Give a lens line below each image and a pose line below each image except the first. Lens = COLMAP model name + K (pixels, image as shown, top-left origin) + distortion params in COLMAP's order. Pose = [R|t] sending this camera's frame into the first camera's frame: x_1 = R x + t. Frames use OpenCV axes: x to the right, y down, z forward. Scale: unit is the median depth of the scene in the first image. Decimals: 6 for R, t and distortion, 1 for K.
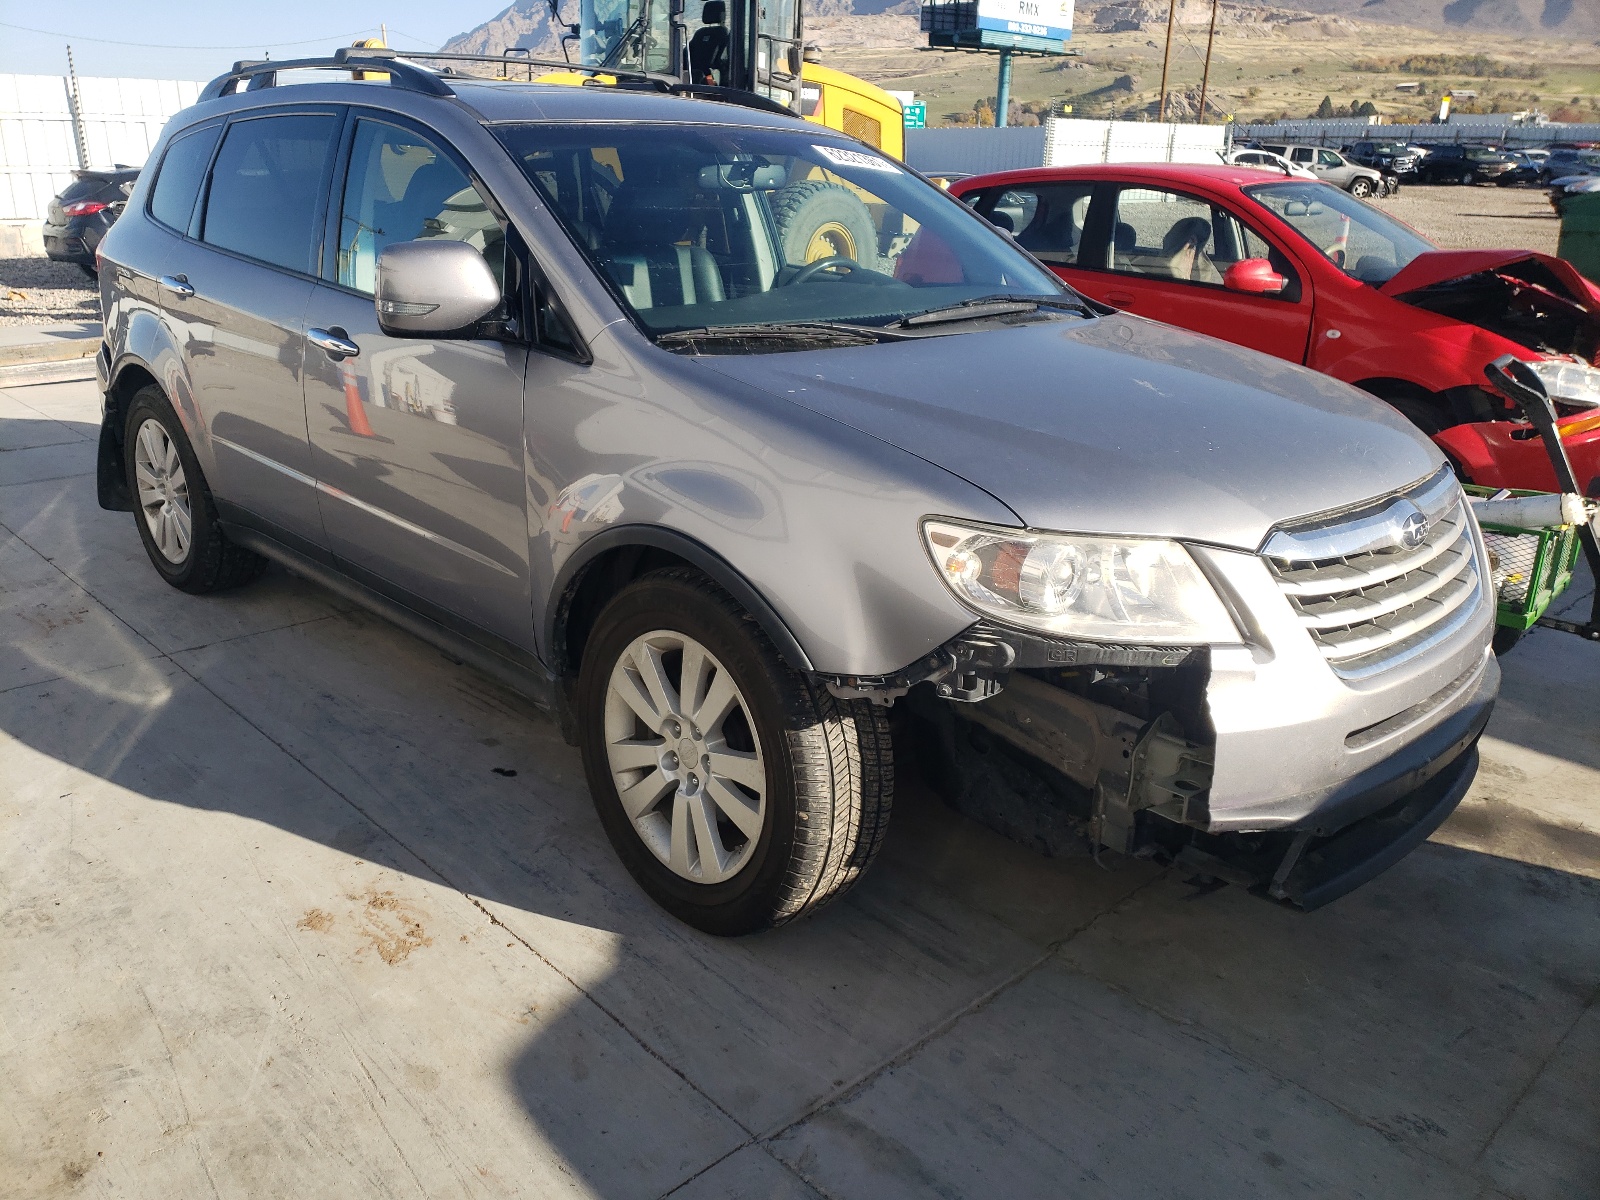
lens RADIAL K [[1270.0, 0, 800.0], [0, 1270.0, 600.0], [0, 0, 1]] dist [0.010981, 0.106180]
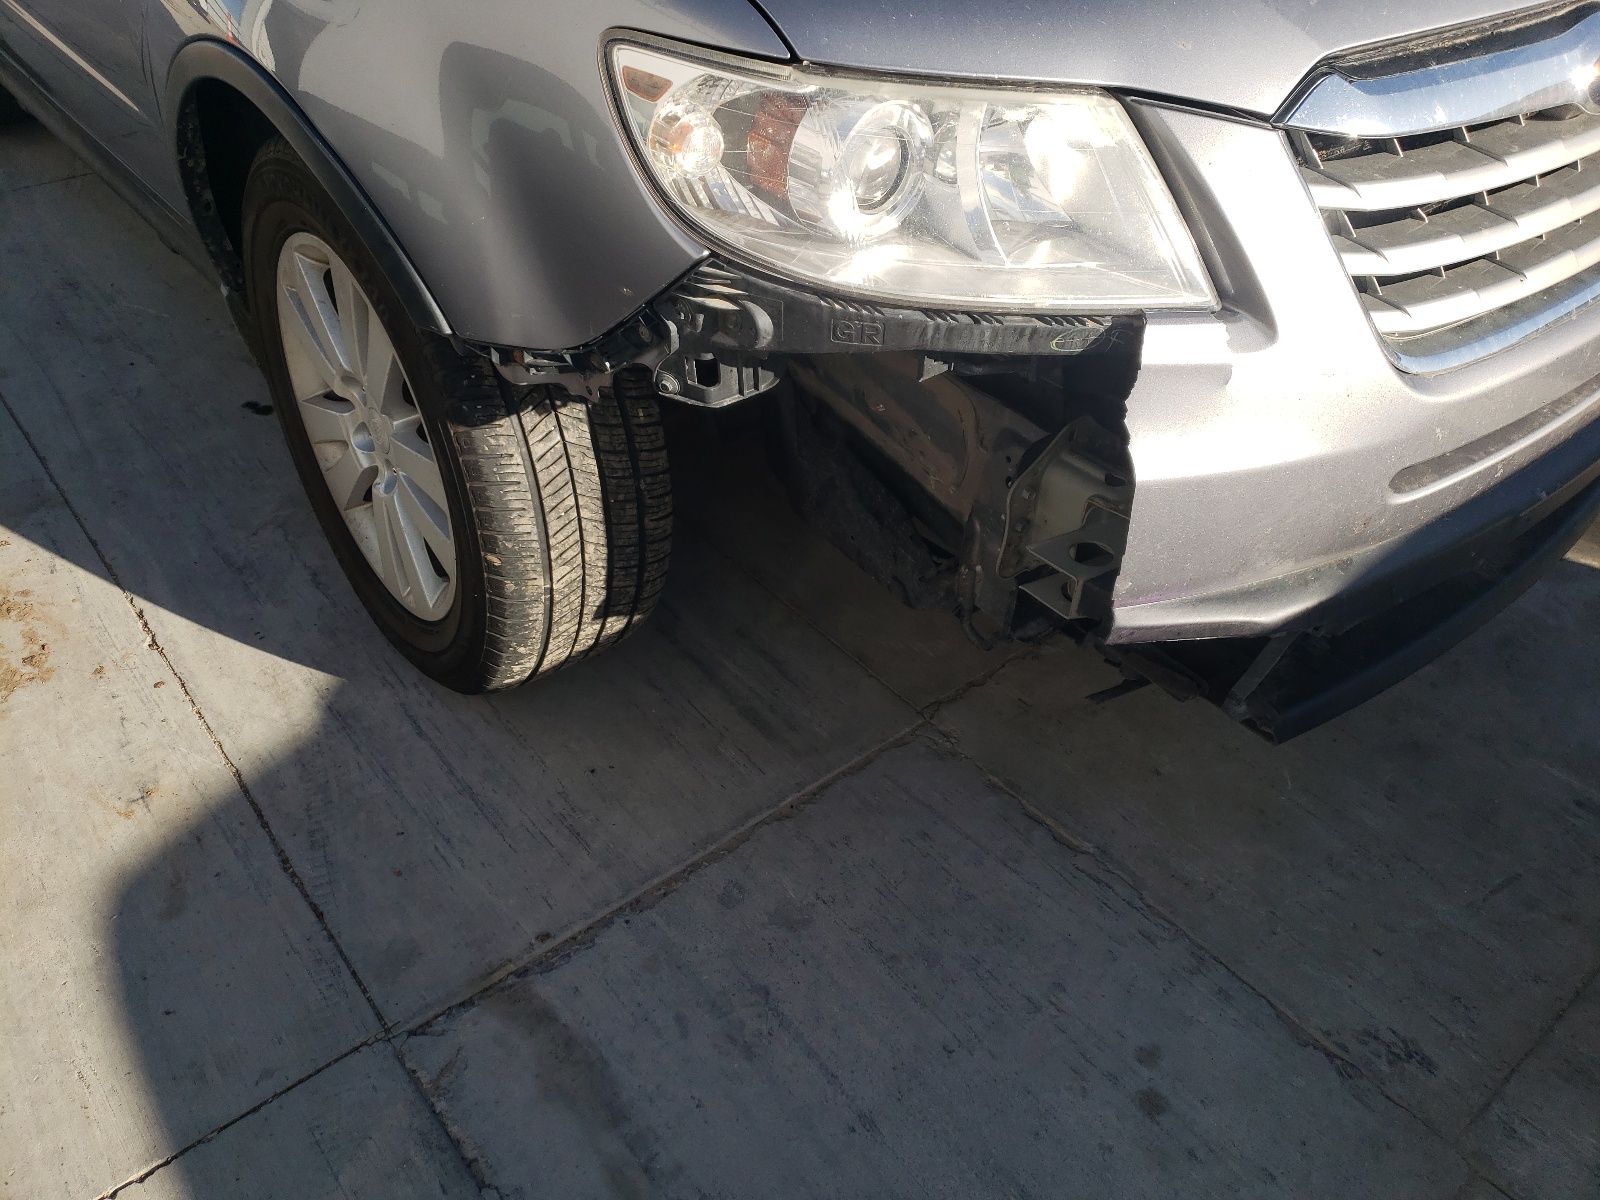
lens RADIAL K [[1224.0, 0, 800.0], [0, 1224.0, 600.0], [0, 0, 1]] dist [0.149715, -0.165050]
pose [[0.995984, 0.044579, -0.077646, 0.211475], [-0.014985, 0.937998, 0.346317, -0.027891], [0.088270, -0.343763, 0.934899, 0.441935]]
